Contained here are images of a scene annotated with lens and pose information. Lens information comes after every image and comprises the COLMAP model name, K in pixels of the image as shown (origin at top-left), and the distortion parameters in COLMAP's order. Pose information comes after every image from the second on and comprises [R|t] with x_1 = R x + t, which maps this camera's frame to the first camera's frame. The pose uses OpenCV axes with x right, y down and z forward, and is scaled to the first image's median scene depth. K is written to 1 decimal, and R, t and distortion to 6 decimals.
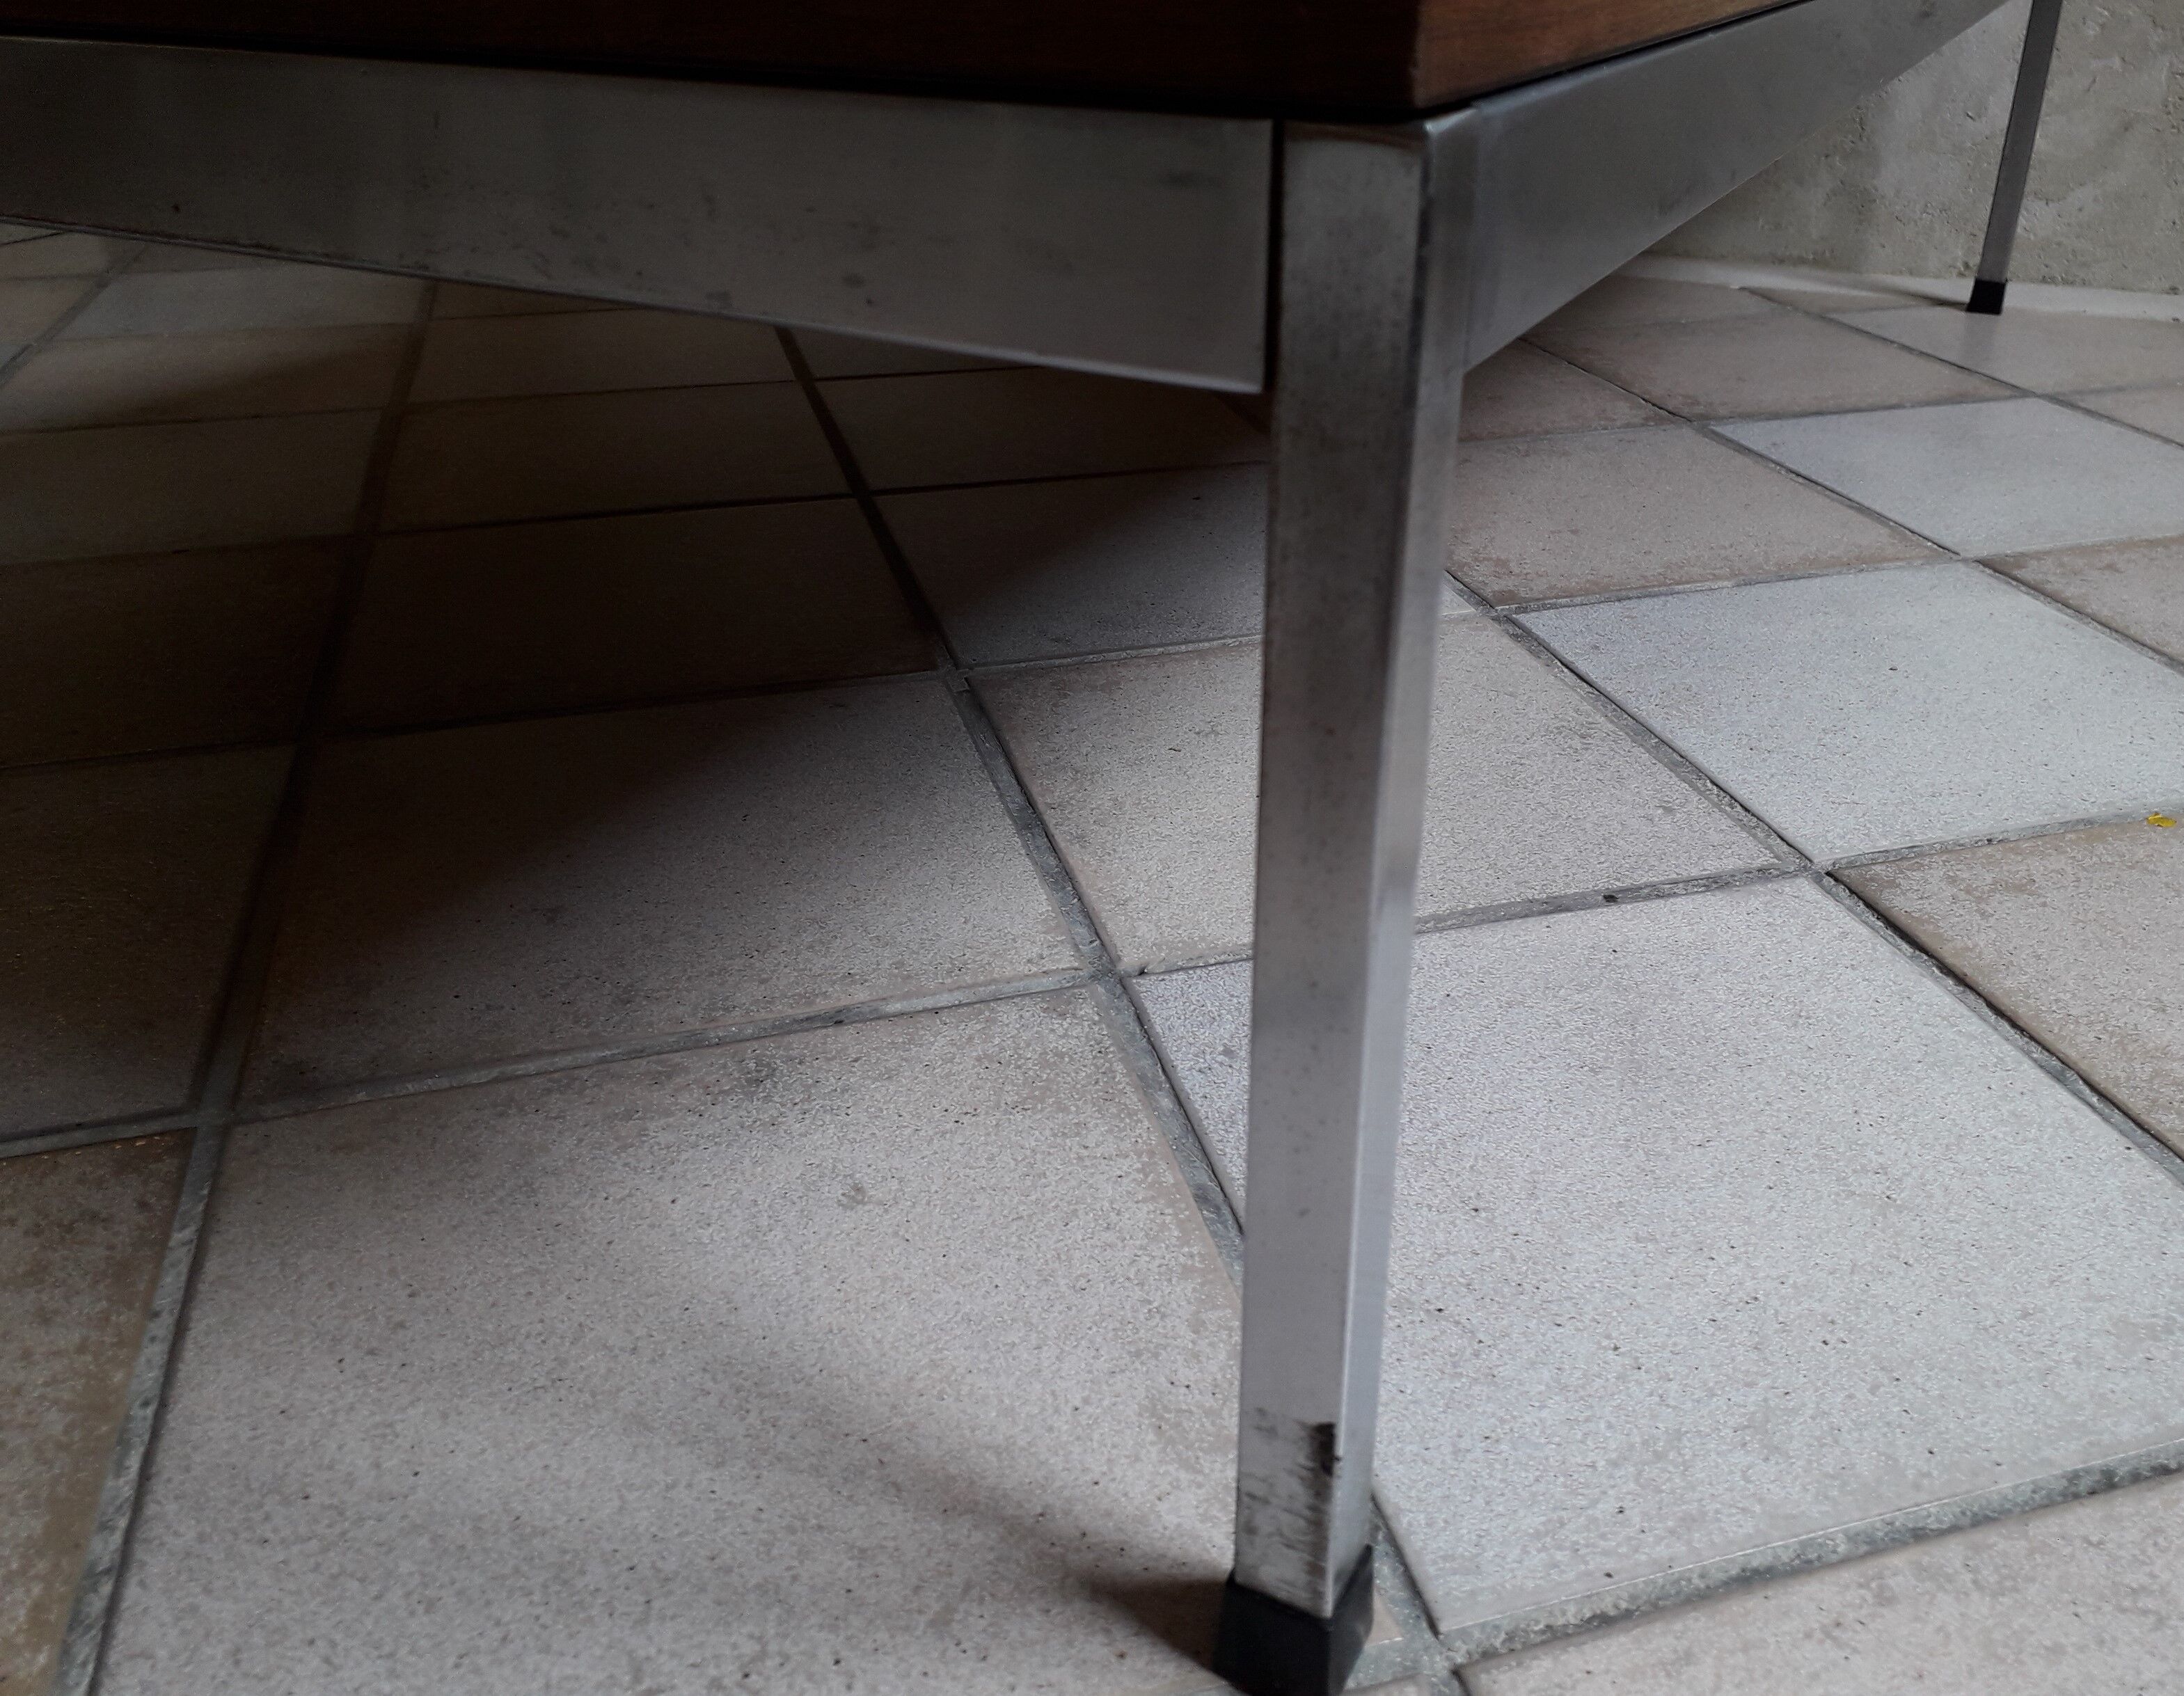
lens RADIAL K [[1908.0, 0, 1101.8], [0, 1908.0, 929.4], [0, 0, 1]] dist [0.137511, -0.359804]
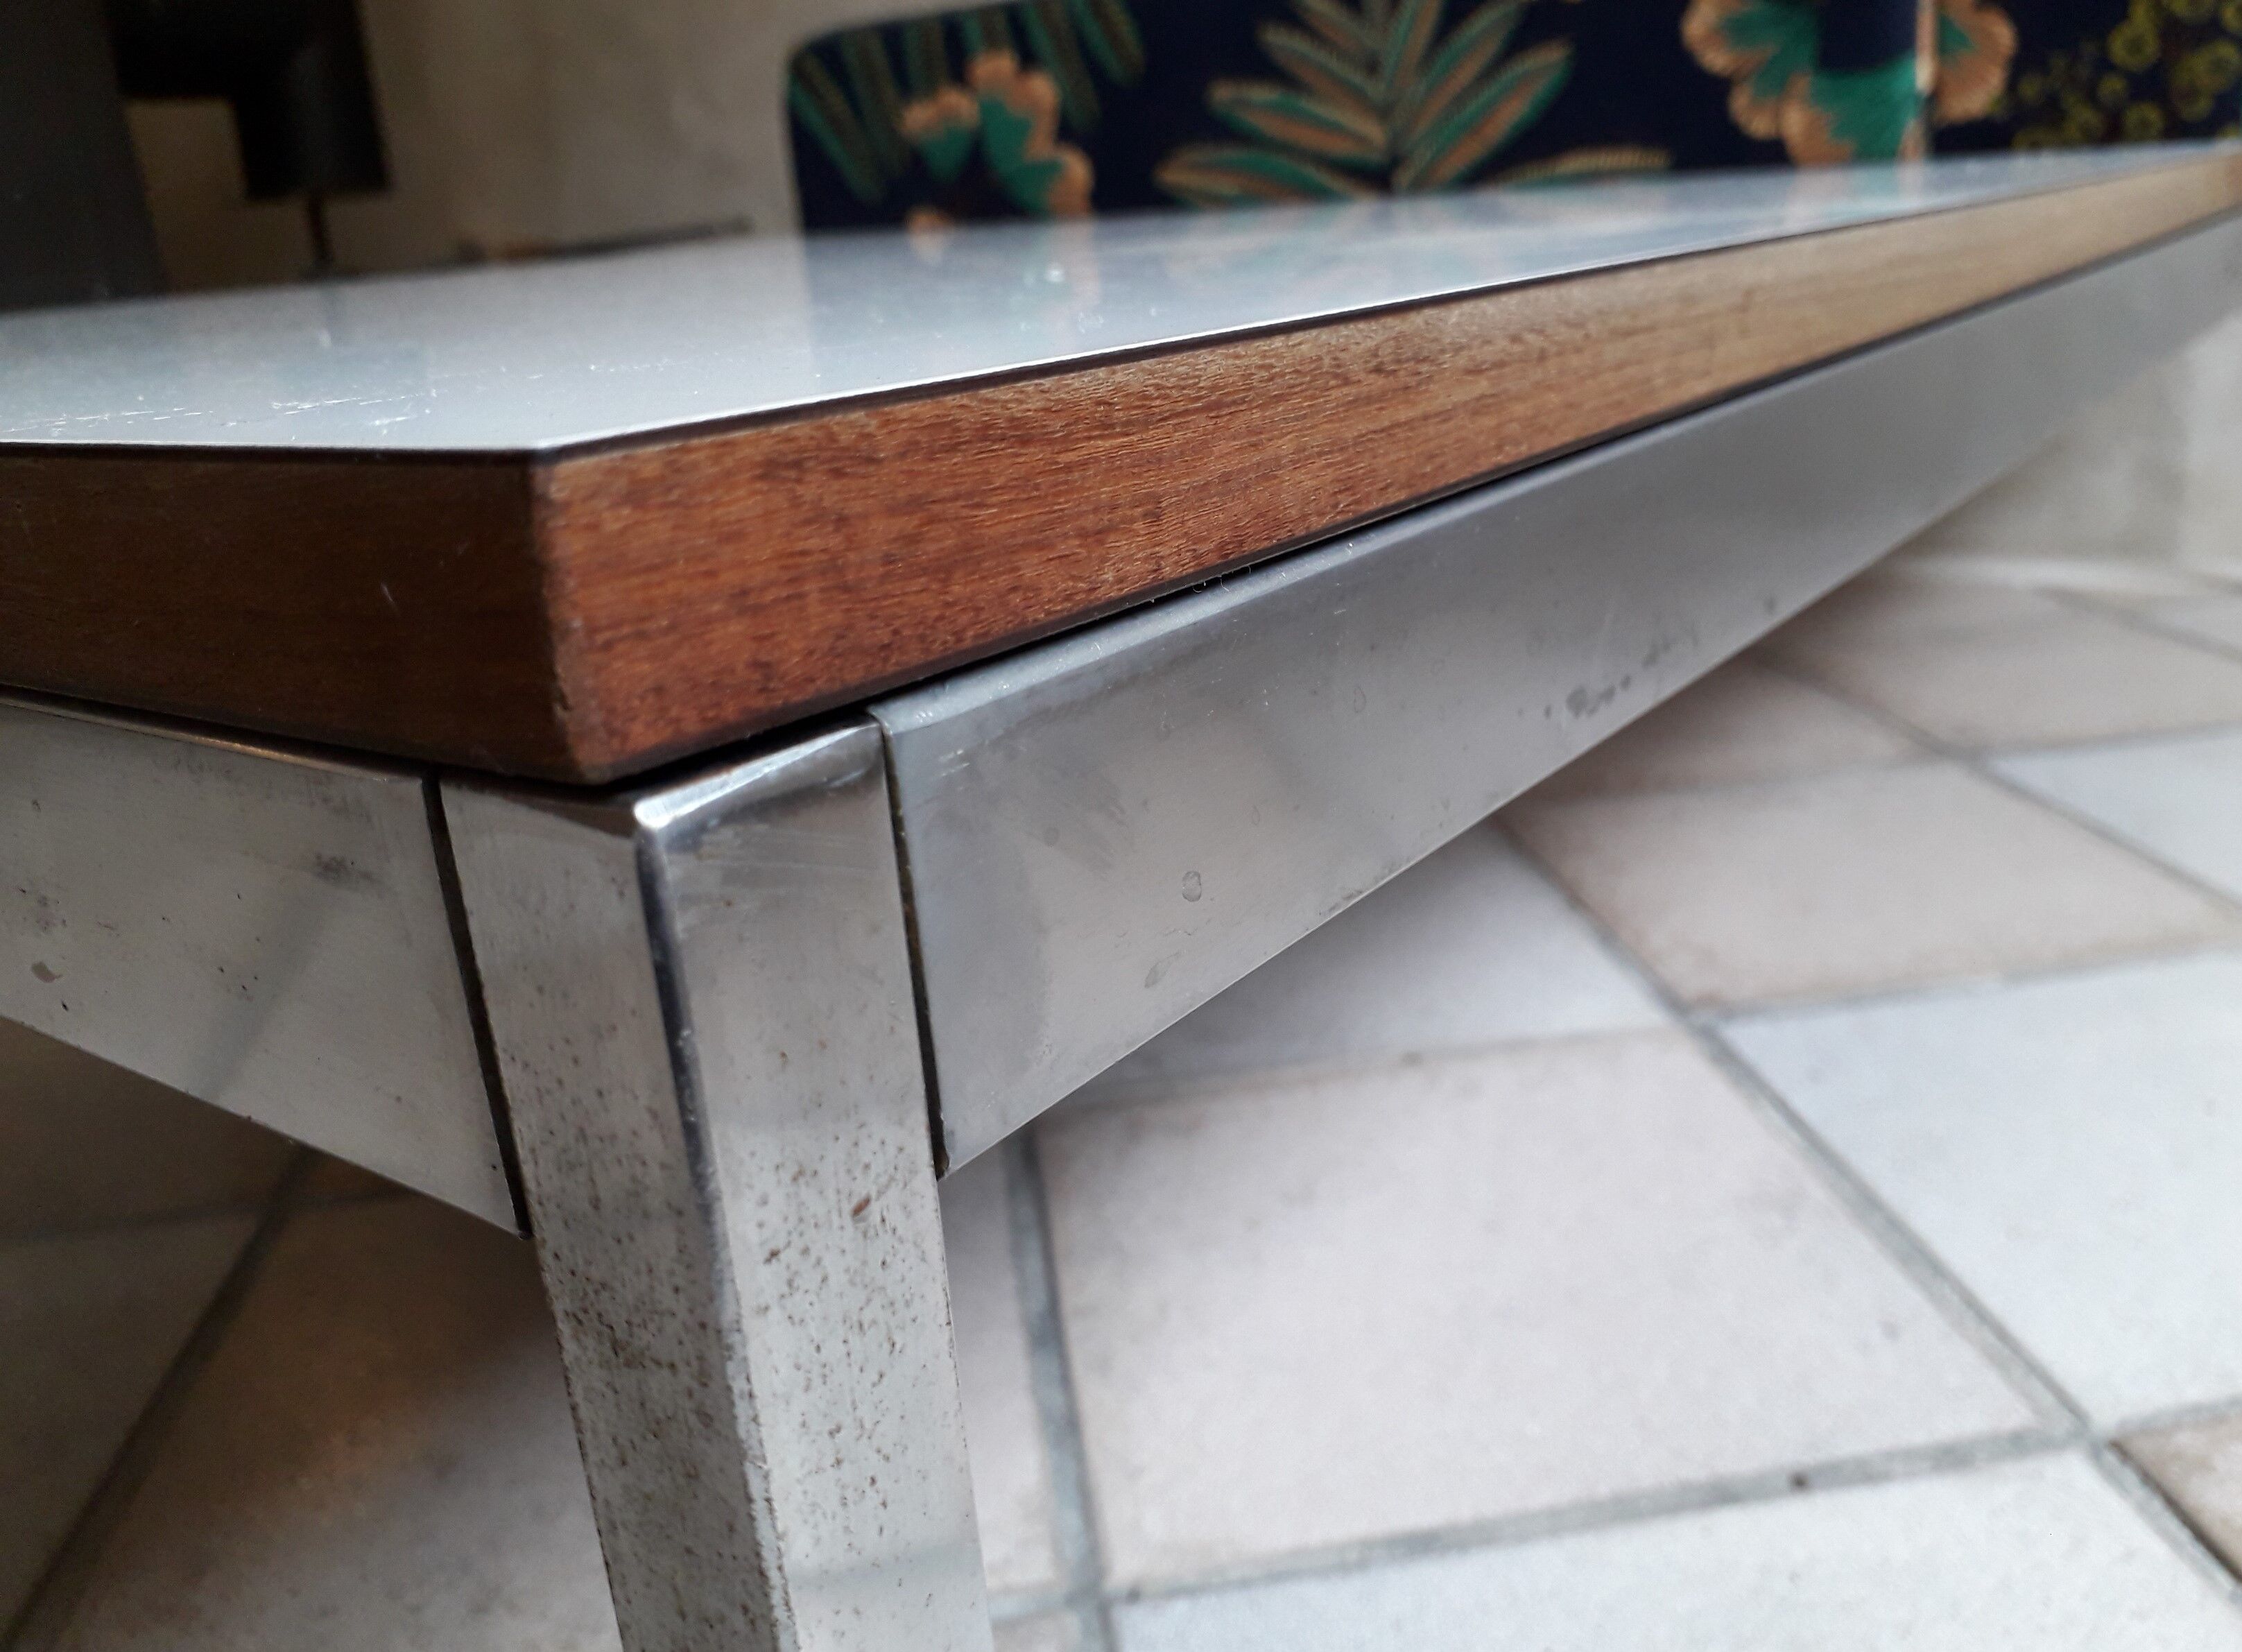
lens RADIAL K [[1969.4, 0, 1119.4], [0, 1969.4, 854.5], [0, 0, 1]] dist [-0.034103, -0.008023]
pose [[0.986721, -0.023634, -0.160695, 0.138841], [-0.004883, 0.984594, -0.174788, -0.121847], [0.162350, 0.173252, 0.971404, 0.207551]]
